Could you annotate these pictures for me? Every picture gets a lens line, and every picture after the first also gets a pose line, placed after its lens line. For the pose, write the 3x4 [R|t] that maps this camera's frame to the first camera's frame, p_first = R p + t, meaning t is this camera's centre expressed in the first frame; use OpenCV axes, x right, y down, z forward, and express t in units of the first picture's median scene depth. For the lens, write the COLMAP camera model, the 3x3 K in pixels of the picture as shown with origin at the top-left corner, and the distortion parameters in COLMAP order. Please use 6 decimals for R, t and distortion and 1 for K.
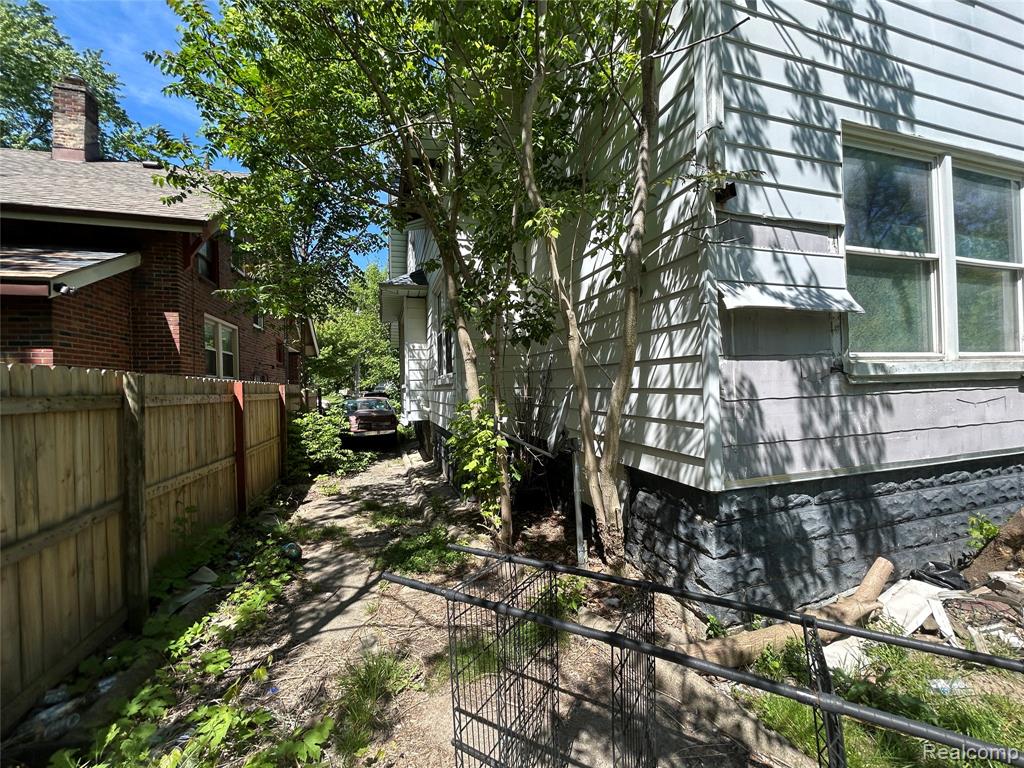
lens RADIAL K [[409.8, 0, 512.6], [0, 409.8, 384.1], [0, 0, 1]] dist [0.000355, -0.001364]
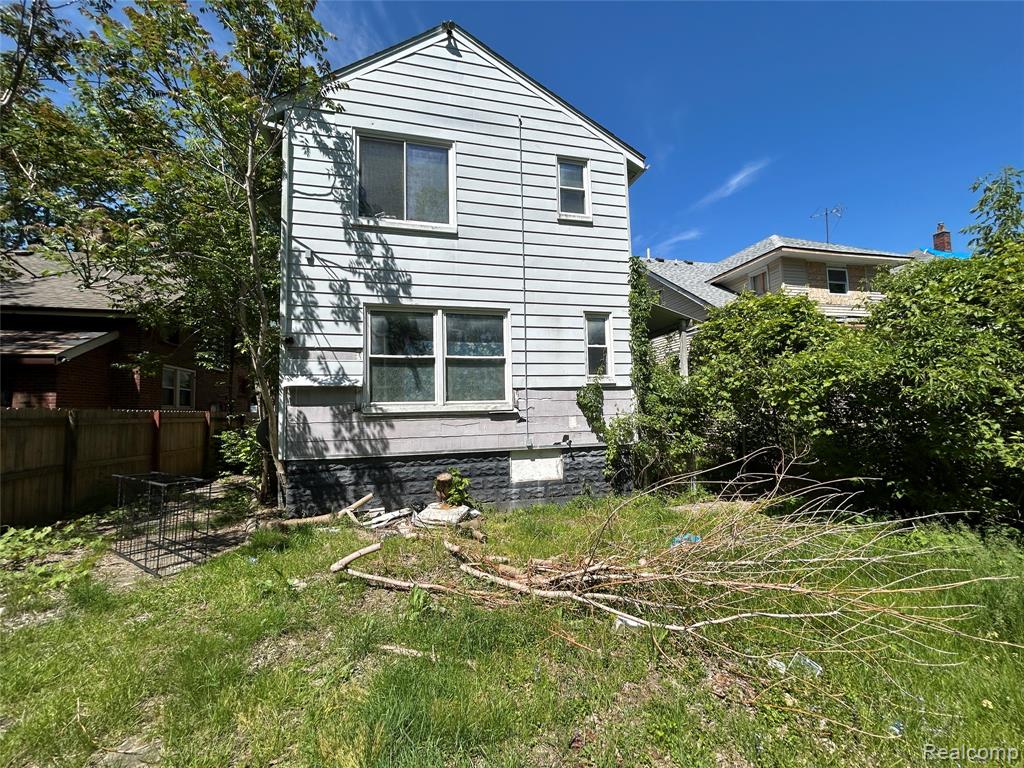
lens RADIAL K [[409.8, 0, 512.1], [0, 409.8, 383.6], [0, 0, 1]] dist [0.000355, -0.001364]
pose [[0.998468, 0.000693, -0.055332, 1.786992], [-0.004029, 0.998178, -0.060209, -0.048273], [0.055189, 0.060340, 0.996651, -1.246553]]
